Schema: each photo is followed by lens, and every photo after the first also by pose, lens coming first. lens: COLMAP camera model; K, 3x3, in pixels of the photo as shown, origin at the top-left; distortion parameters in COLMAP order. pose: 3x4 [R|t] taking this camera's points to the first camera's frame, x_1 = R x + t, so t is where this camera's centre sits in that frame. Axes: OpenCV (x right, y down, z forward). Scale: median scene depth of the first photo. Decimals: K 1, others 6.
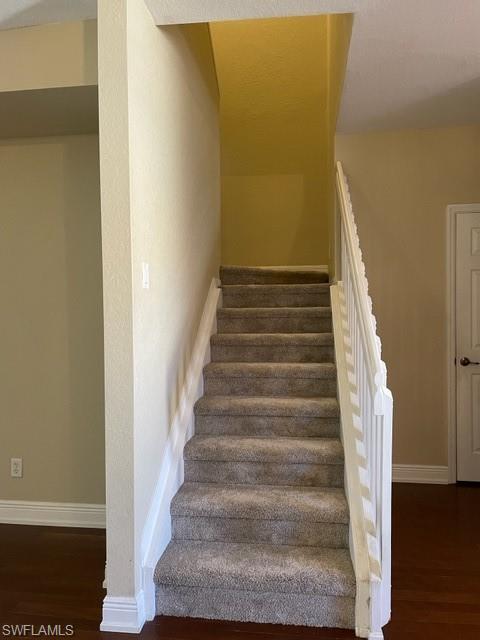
lens RADIAL K [[485.8, 0, 240.0], [0, 485.8, 320.0], [0, 0, 1]] dist [0.074888, -0.093009]
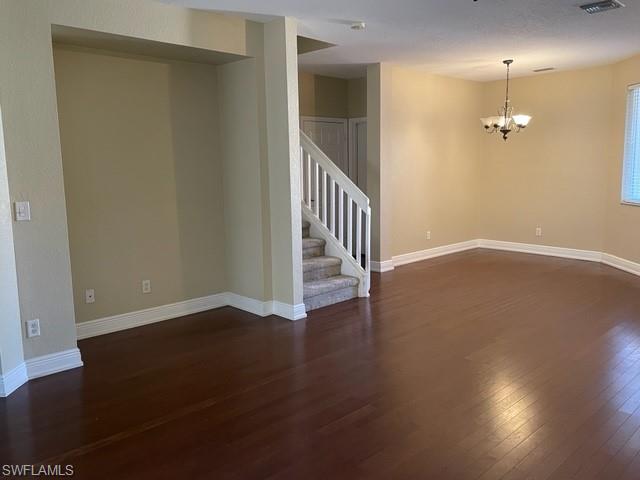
lens RADIAL K [[527.9, 0, 320.0], [0, 527.9, 240.0], [0, 0, 1]] dist [0.088445, -0.000019]
pose [[0.624471, -0.116329, 0.772336, -1.622245], [0.021916, 0.991067, 0.131554, -0.044481], [-0.780740, -0.065225, 0.621442, -0.465203]]
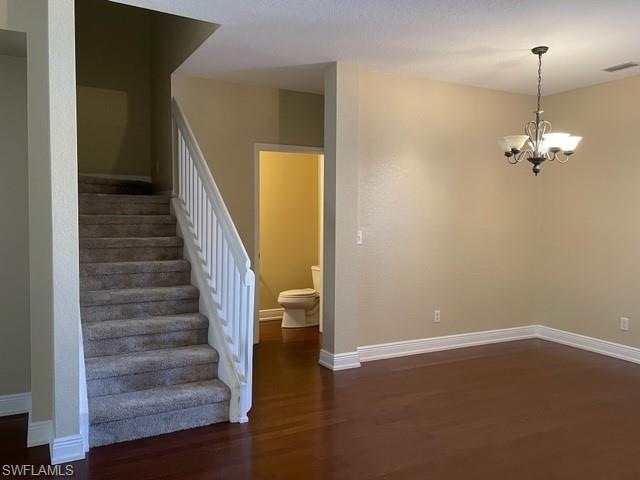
lens RADIAL K [[521.5, 0, 320.0], [0, 521.5, 240.0], [0, 0, 1]] dist [0.054003, -0.004808]
pose [[0.815413, -0.016479, 0.578645, -0.401101], [-0.005771, 0.999314, 0.036591, -0.021699], [-0.578850, -0.033176, 0.814759, -0.434467]]
